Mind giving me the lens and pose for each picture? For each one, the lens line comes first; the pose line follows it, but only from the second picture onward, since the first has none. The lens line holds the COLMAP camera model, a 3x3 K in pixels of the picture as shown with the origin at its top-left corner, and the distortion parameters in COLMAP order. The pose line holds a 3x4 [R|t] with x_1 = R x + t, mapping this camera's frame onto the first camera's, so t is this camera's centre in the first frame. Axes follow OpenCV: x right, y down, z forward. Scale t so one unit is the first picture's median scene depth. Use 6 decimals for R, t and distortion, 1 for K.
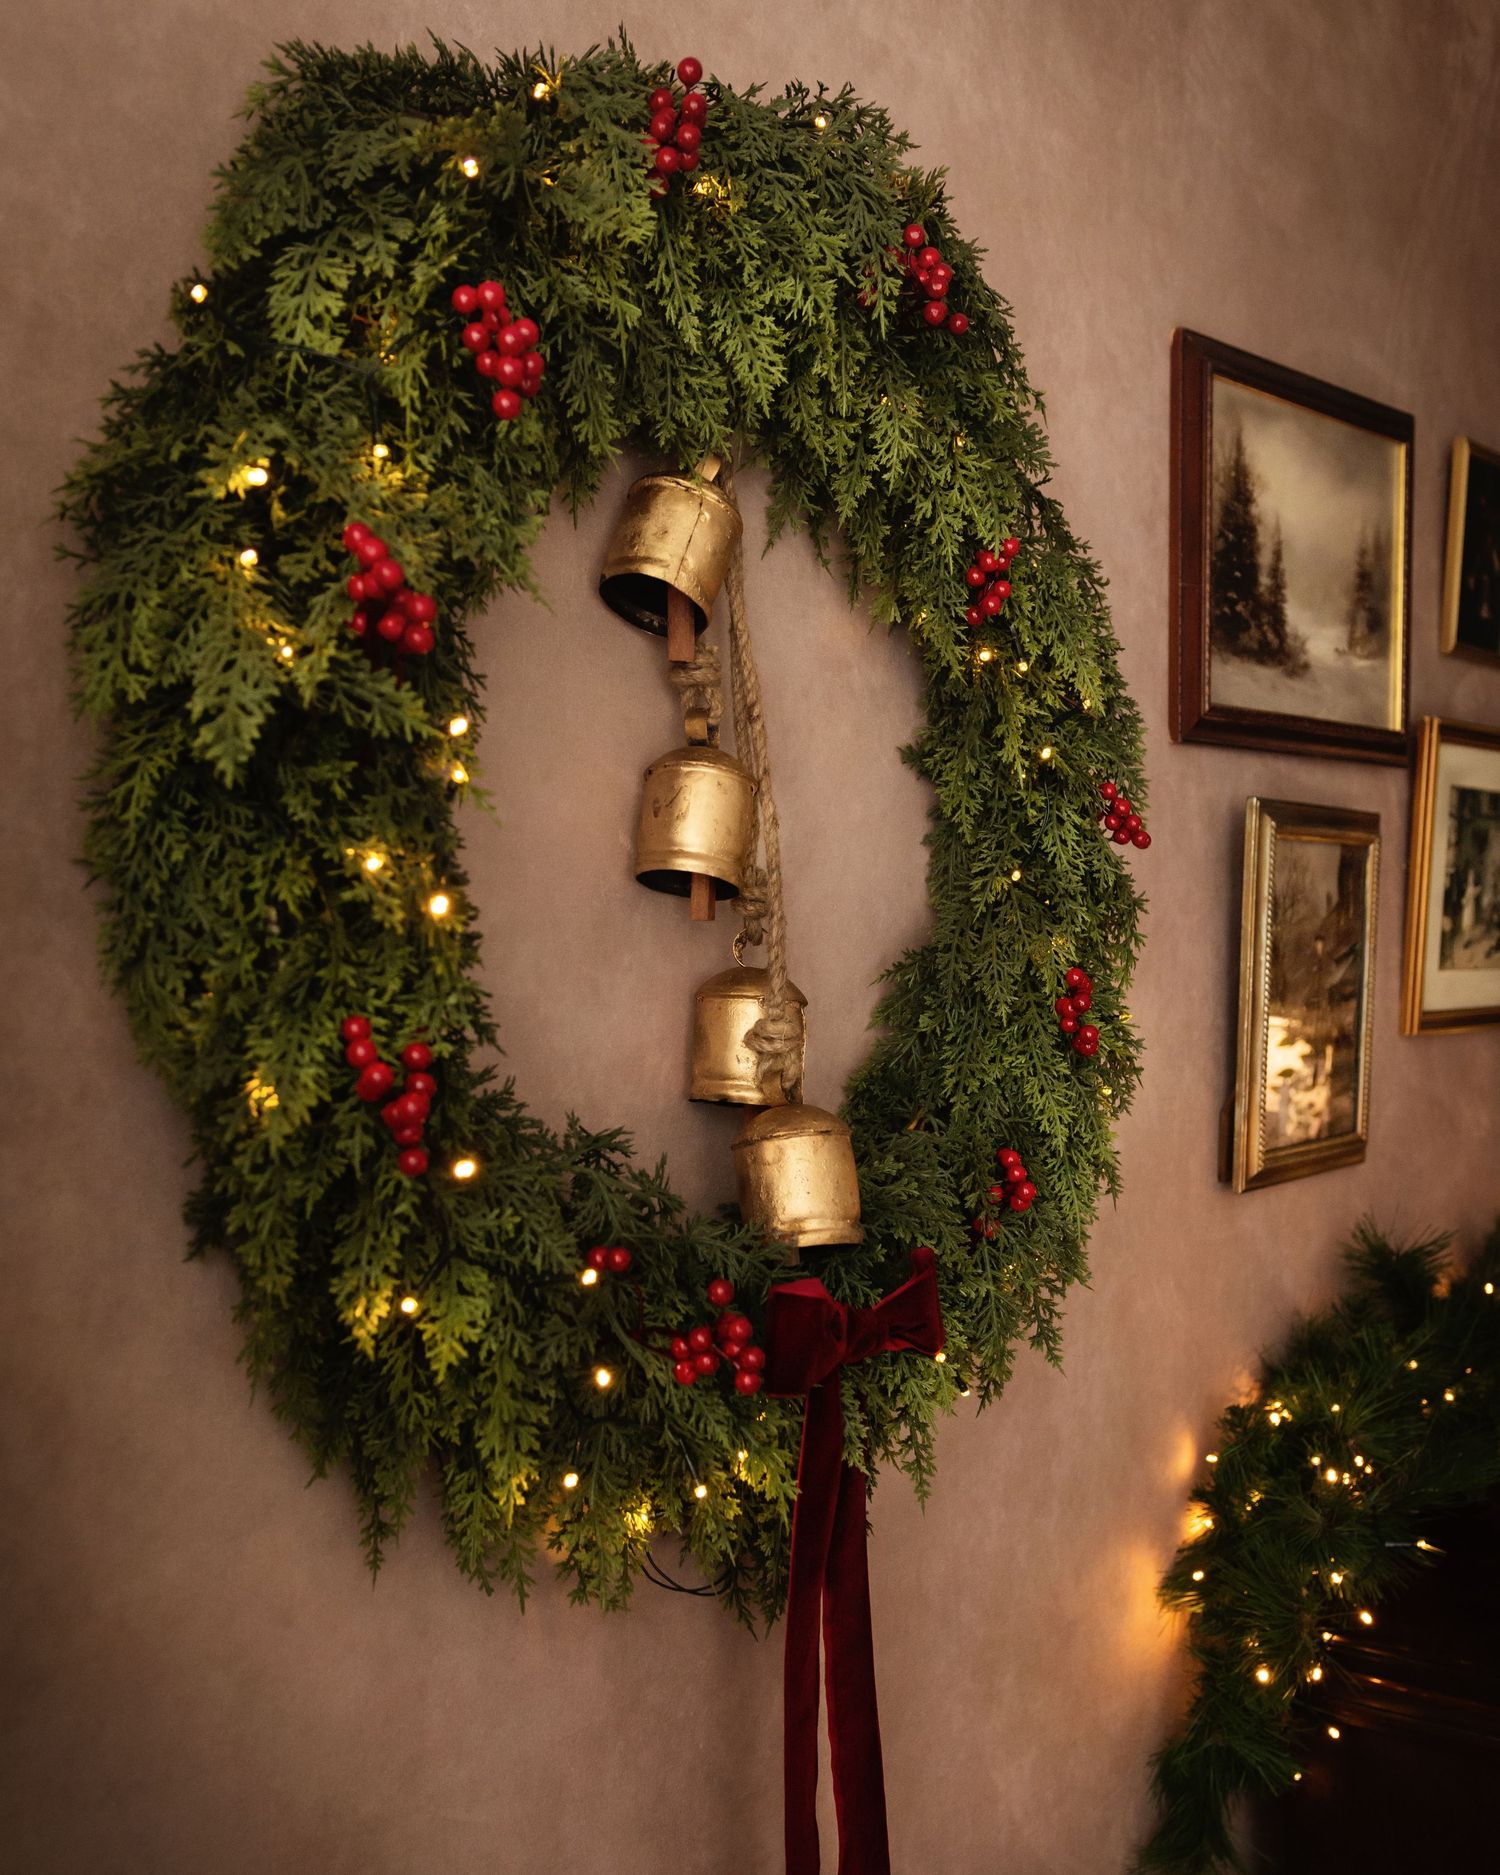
lens RADIAL K [[1898.6, 0, 746.4], [0, 1898.6, 1023.6], [0, 0, 1]] dist [0.000623, -0.004594]
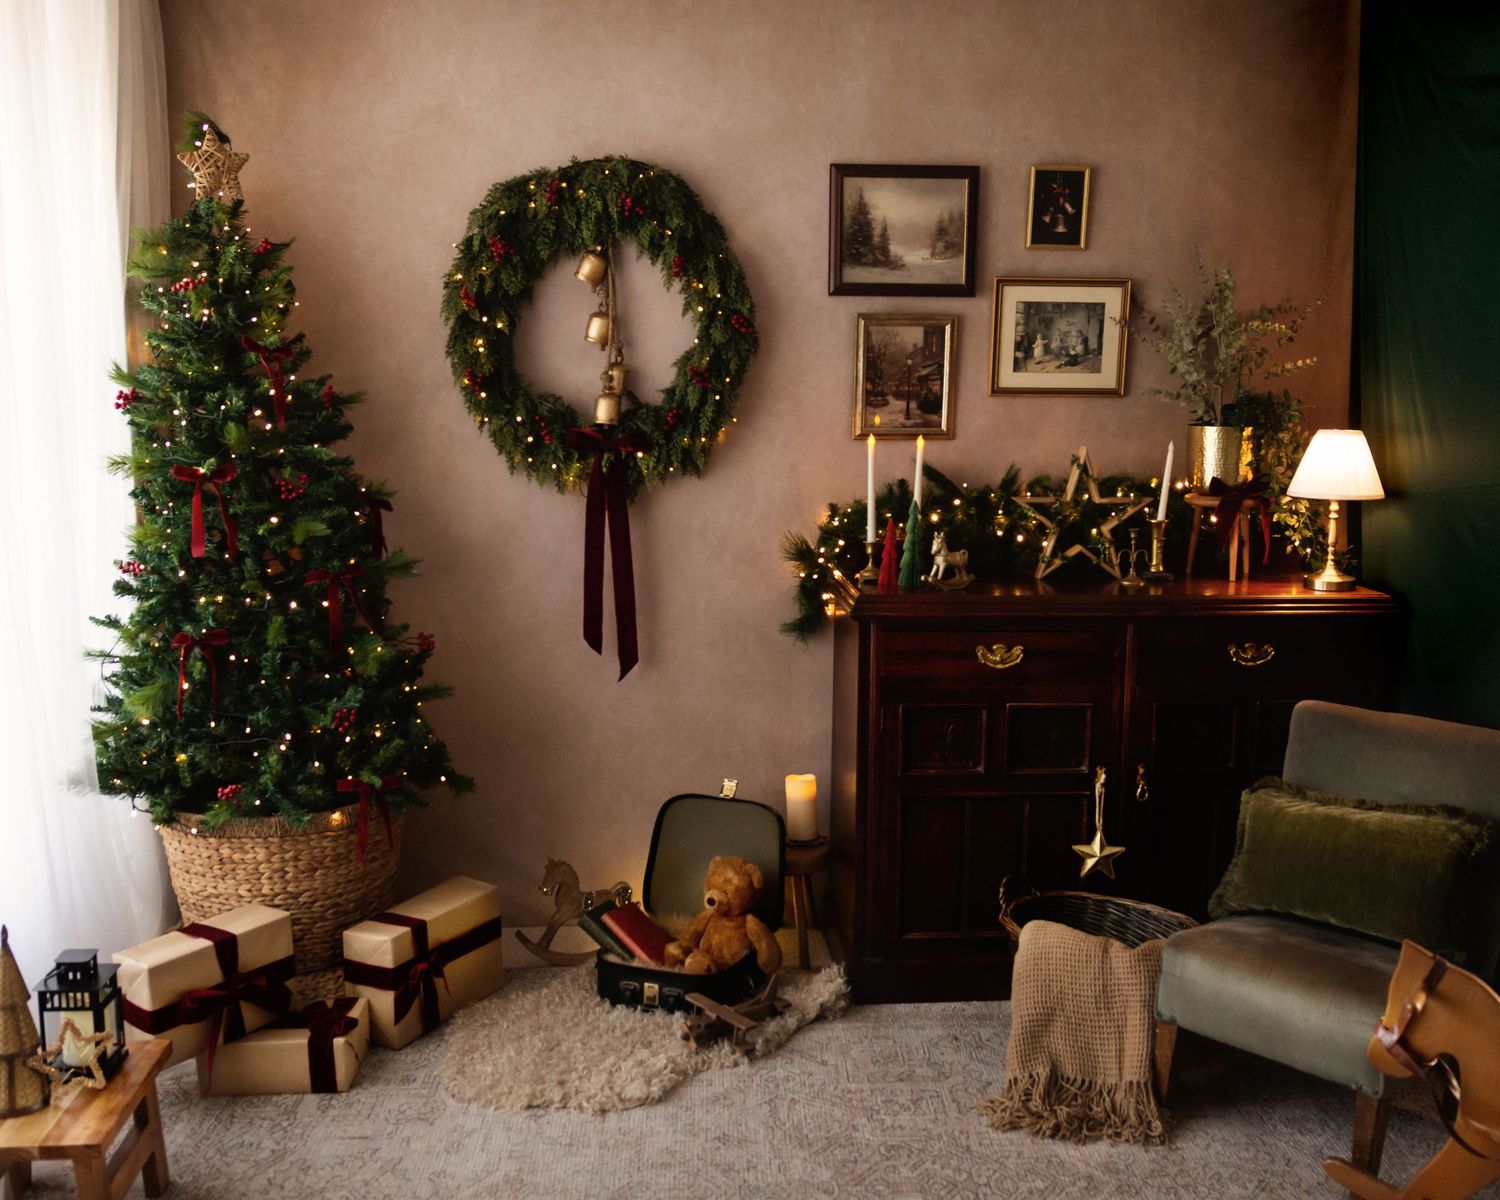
lens RADIAL K [[1518.9, 0, 805.1], [0, 1518.9, 620.4], [0, 0, 1]] dist [0.000623, -0.004594]
pose [[0.745944, 0.147813, -0.649398, 2.512010], [-0.045985, 0.984164, 0.171189, -0.058572], [0.664419, -0.097835, 0.740929, -1.270750]]
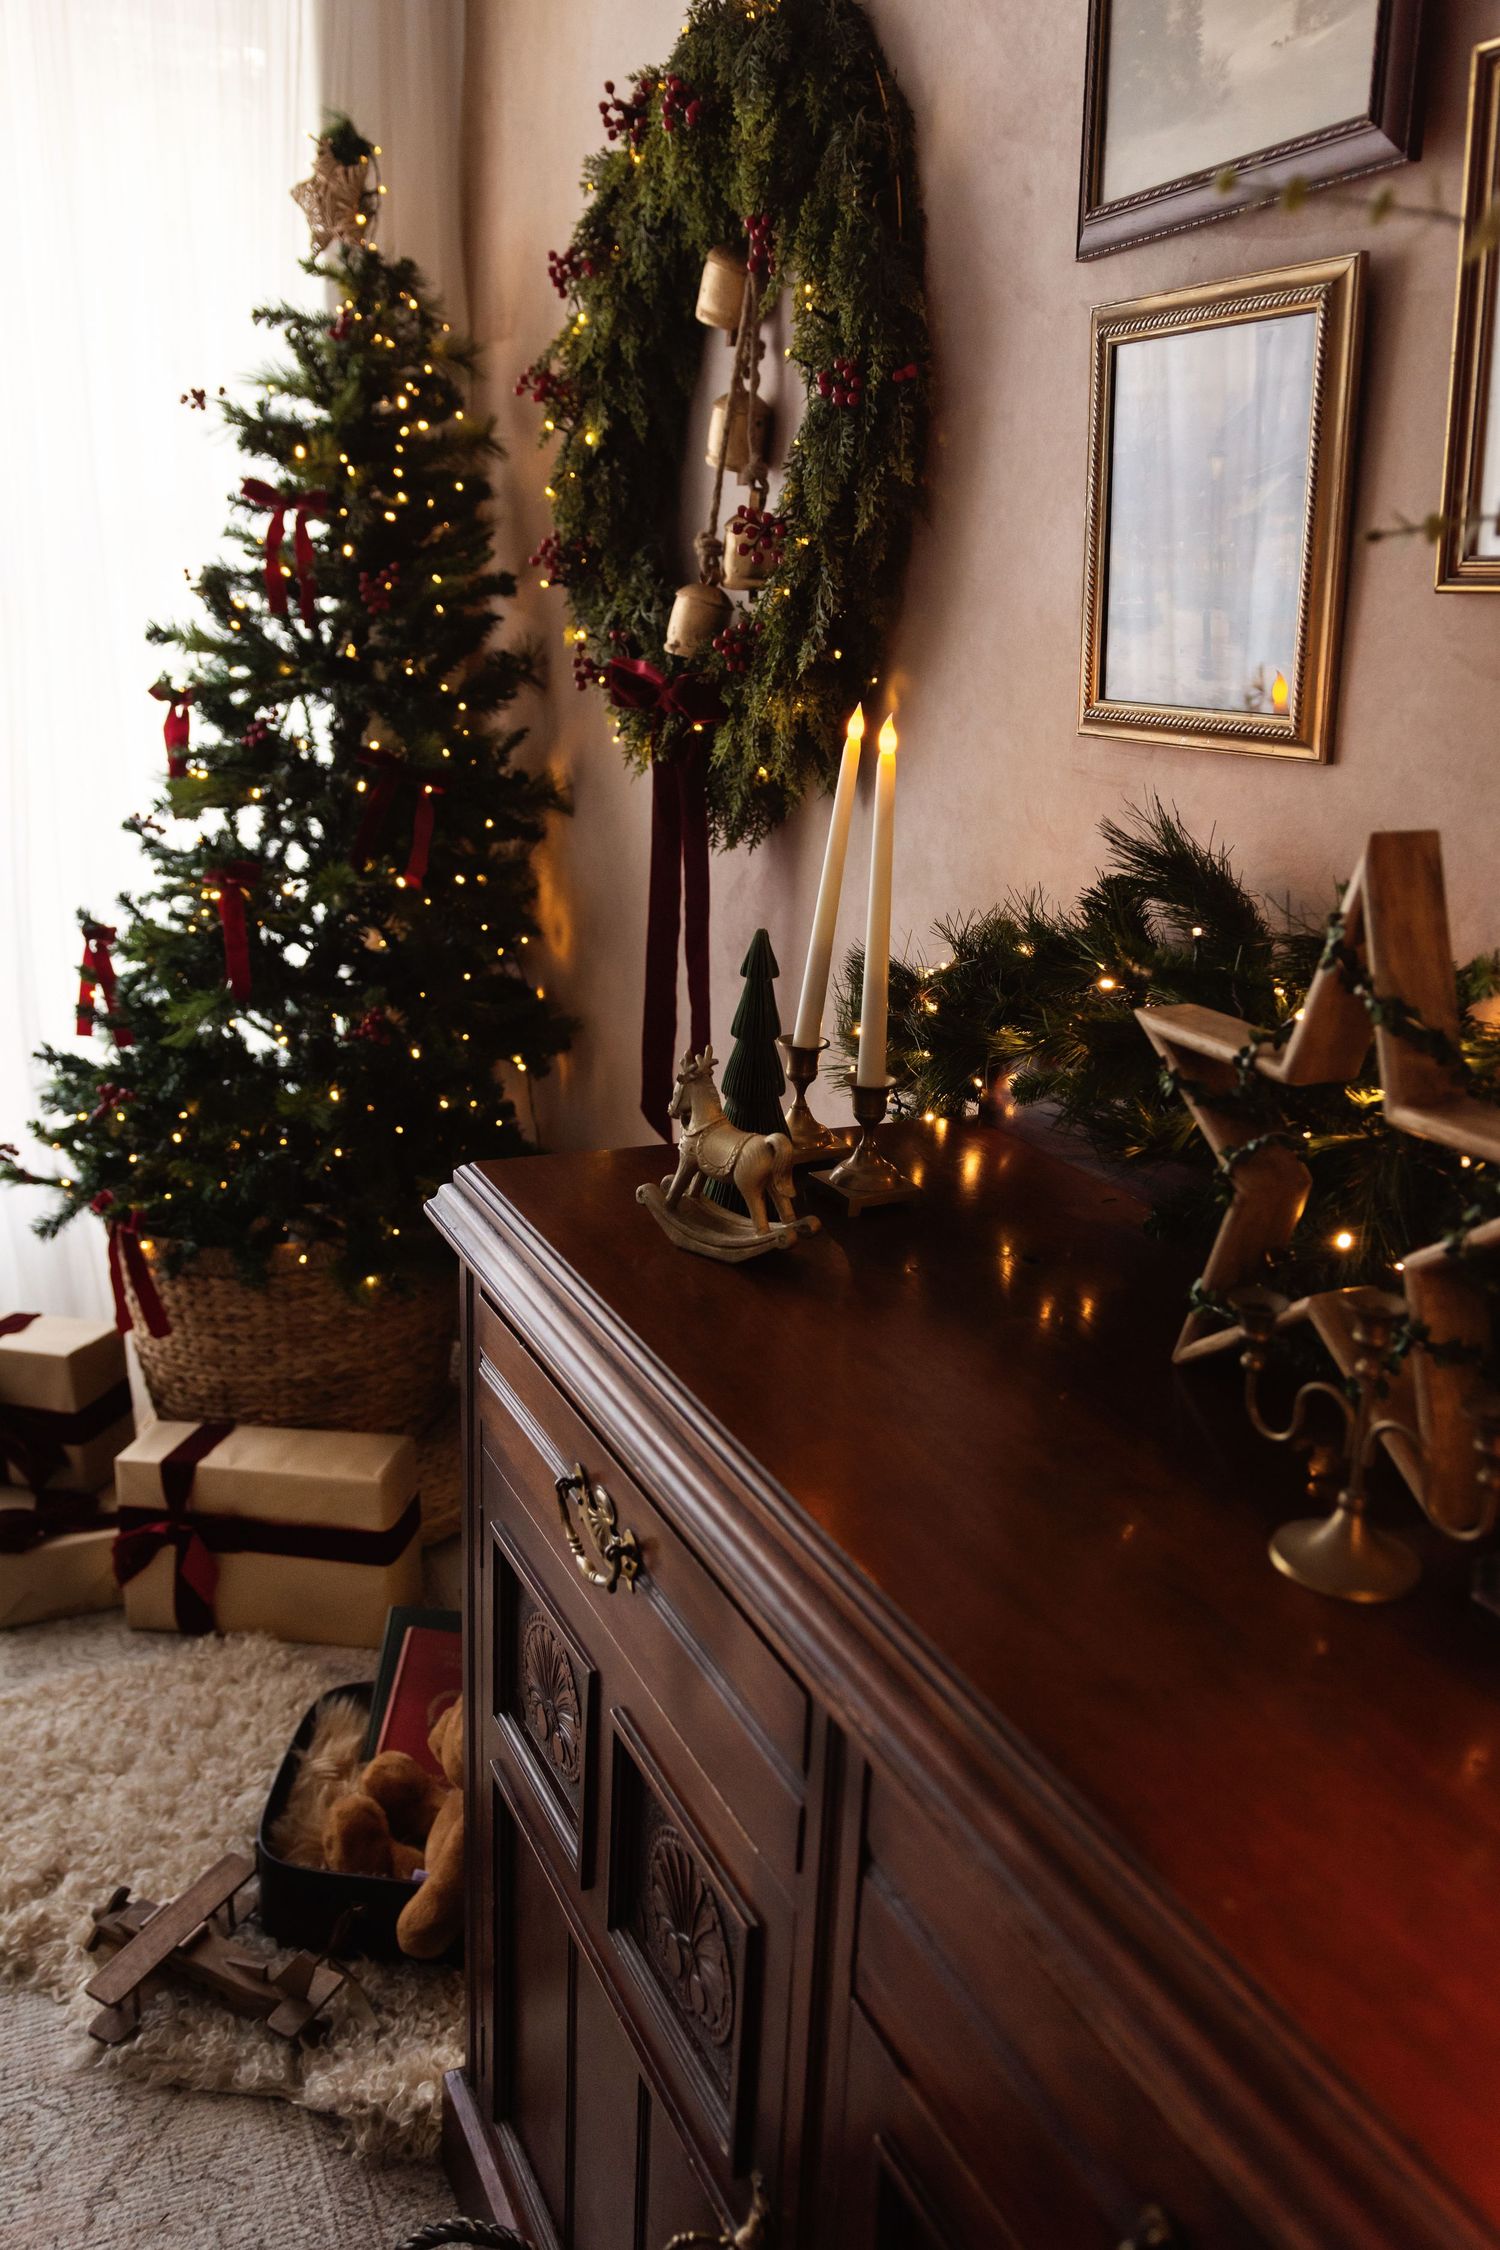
lens RADIAL K [[1741.3, 0, 747.6], [0, 1741.3, 1117.1], [0, 0, 1]] dist [0.005988, -0.005358]
pose [[-0.377228, 0.279184, -0.883038, 1.591462], [-0.038997, 0.947846, 0.316333, -0.005515], [0.925299, 0.153766, -0.346667, 1.581517]]
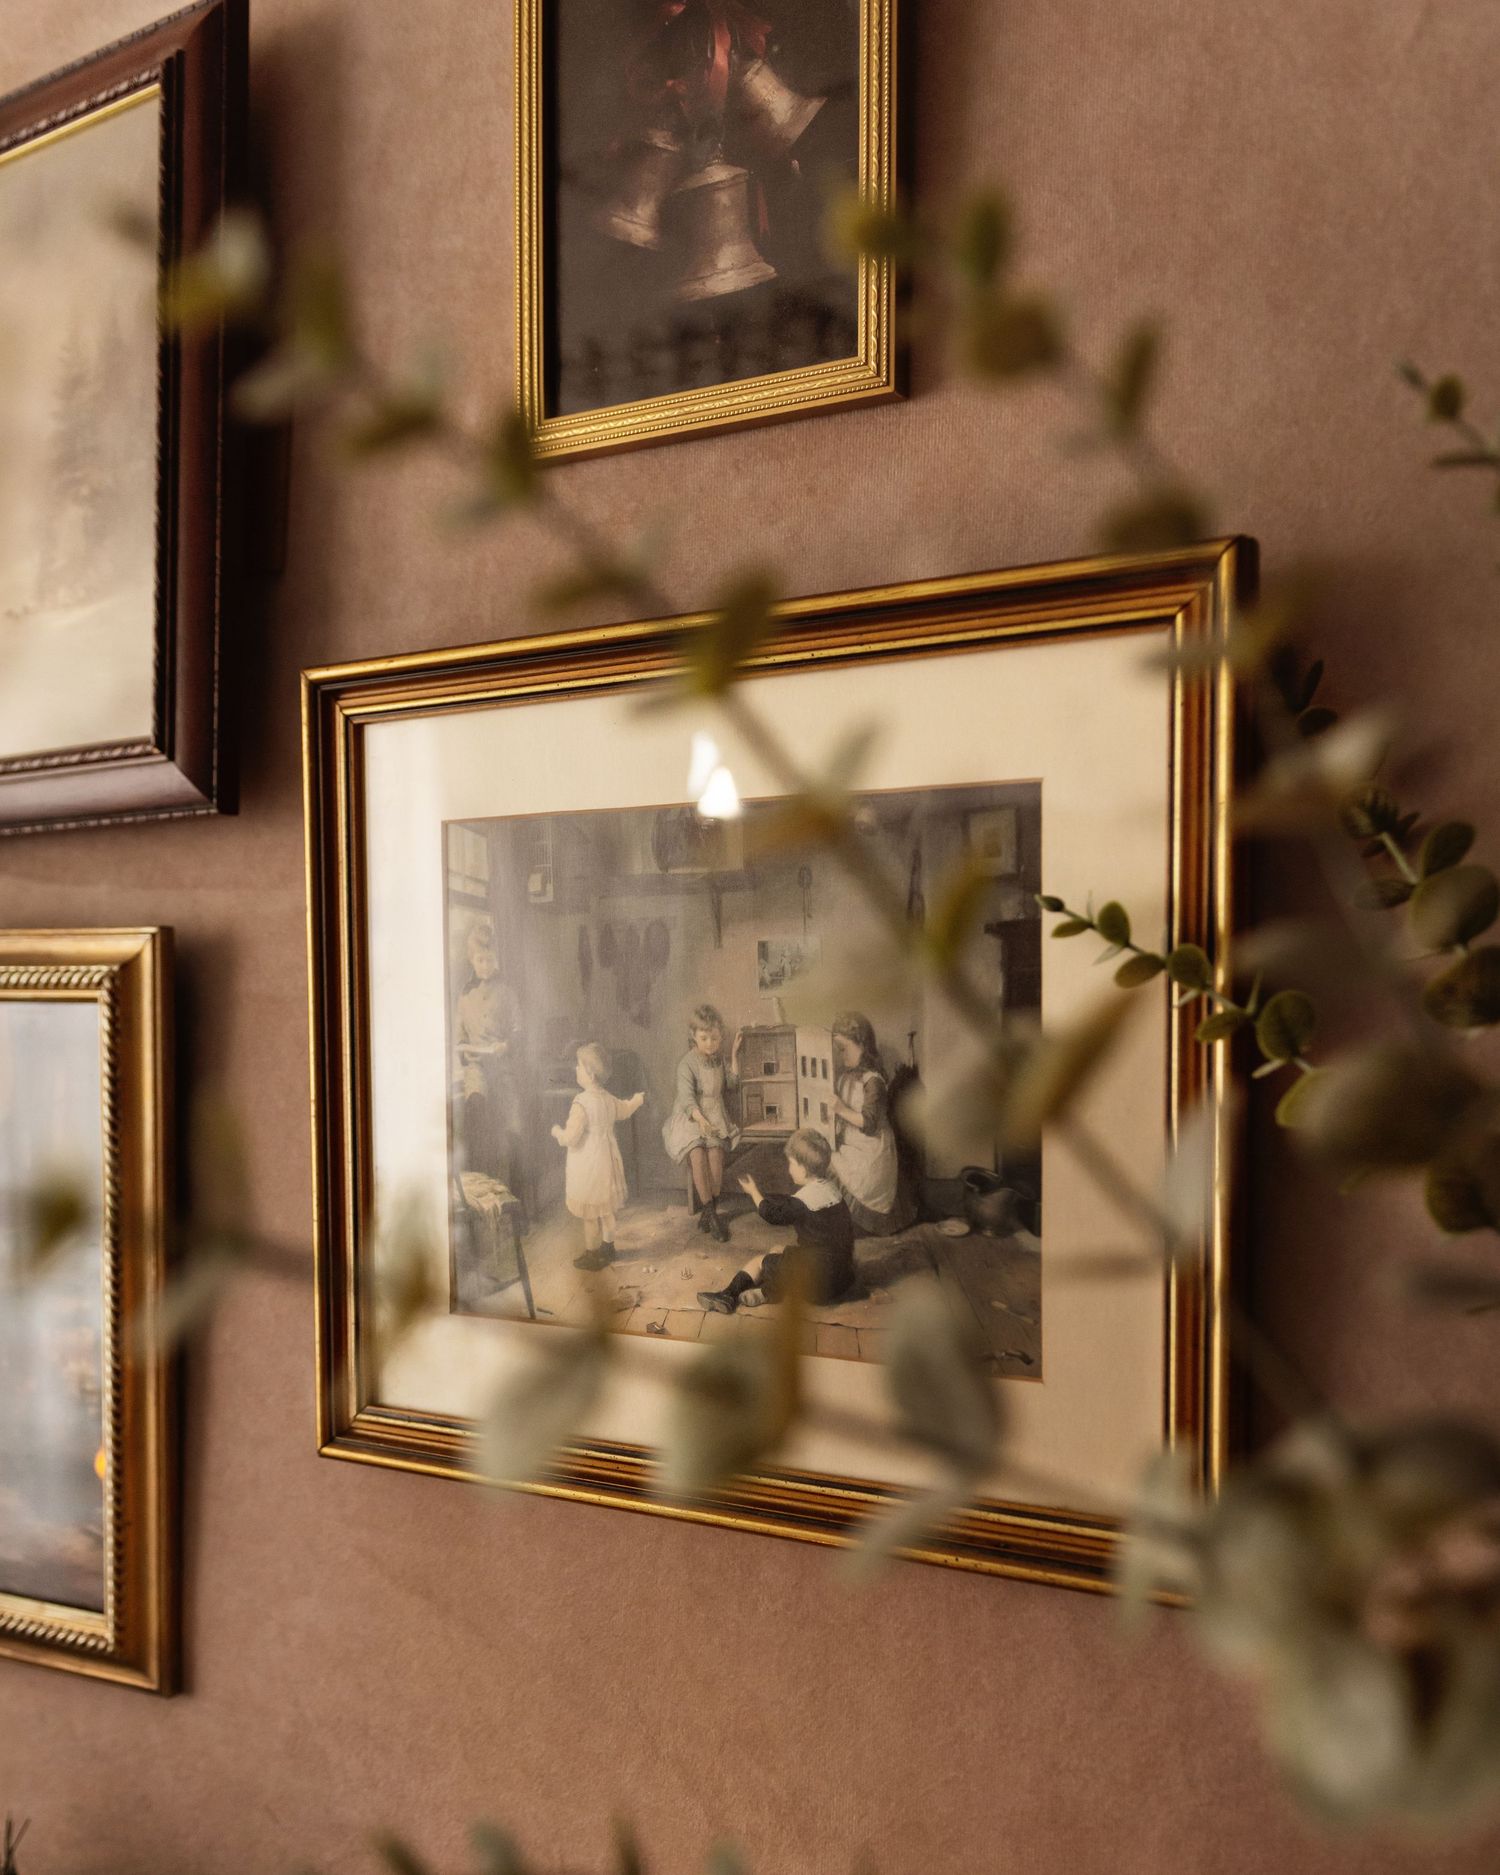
lens RADIAL K [[1784.7, 0, 748.9], [0, 1784.7, 1095.9], [0, 0, 1]] dist [0.000197, -0.001889]
pose [[0.212345, 0.021591, -0.976956, 1.154442], [-0.065271, 0.997837, 0.007866, -0.123772], [0.975012, 0.062097, 0.213295, 1.560623]]
